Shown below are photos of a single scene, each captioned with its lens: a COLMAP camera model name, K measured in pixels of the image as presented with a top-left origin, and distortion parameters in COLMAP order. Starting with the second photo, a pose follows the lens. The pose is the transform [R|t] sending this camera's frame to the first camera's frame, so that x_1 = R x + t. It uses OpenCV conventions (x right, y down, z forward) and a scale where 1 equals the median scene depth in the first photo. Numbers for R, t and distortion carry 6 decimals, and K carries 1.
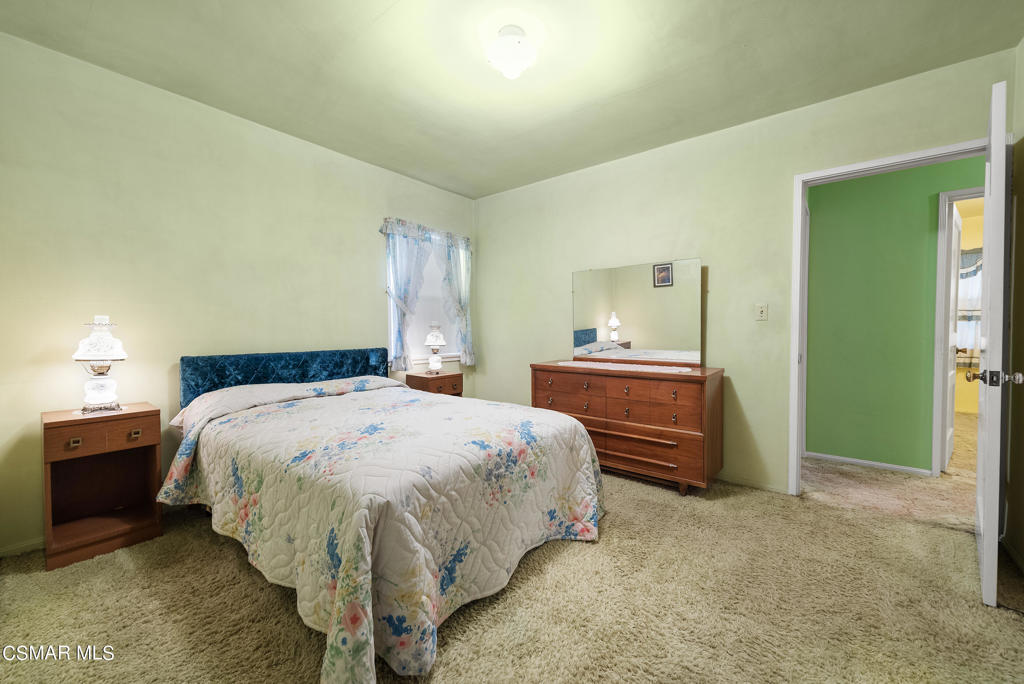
lens RADIAL K [[406.6, 0, 513.6], [0, 406.6, 345.8], [0, 0, 1]] dist [0.001905, -0.000226]
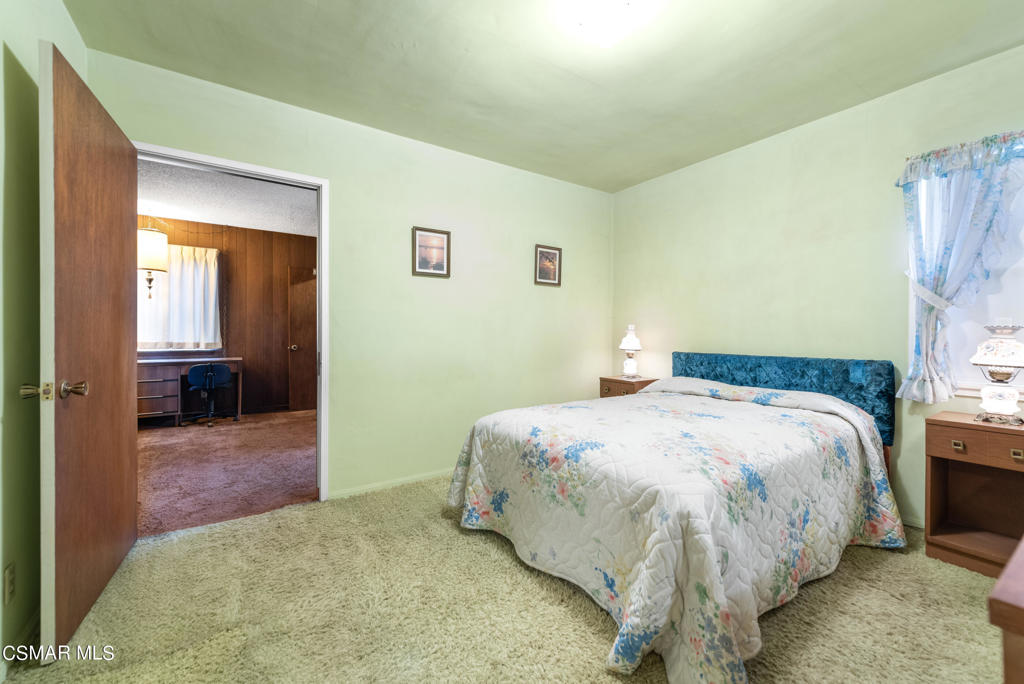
lens RADIAL K [[413.0, 0, 511.3], [0, 413.0, 337.9], [0, 0, 1]] dist [0.007414, -0.000146]
pose [[-0.304165, 0.014519, -0.952509, 0.854253], [-0.039212, 0.998846, 0.027747, -0.045596], [0.951812, 0.045790, -0.303244, 1.023960]]
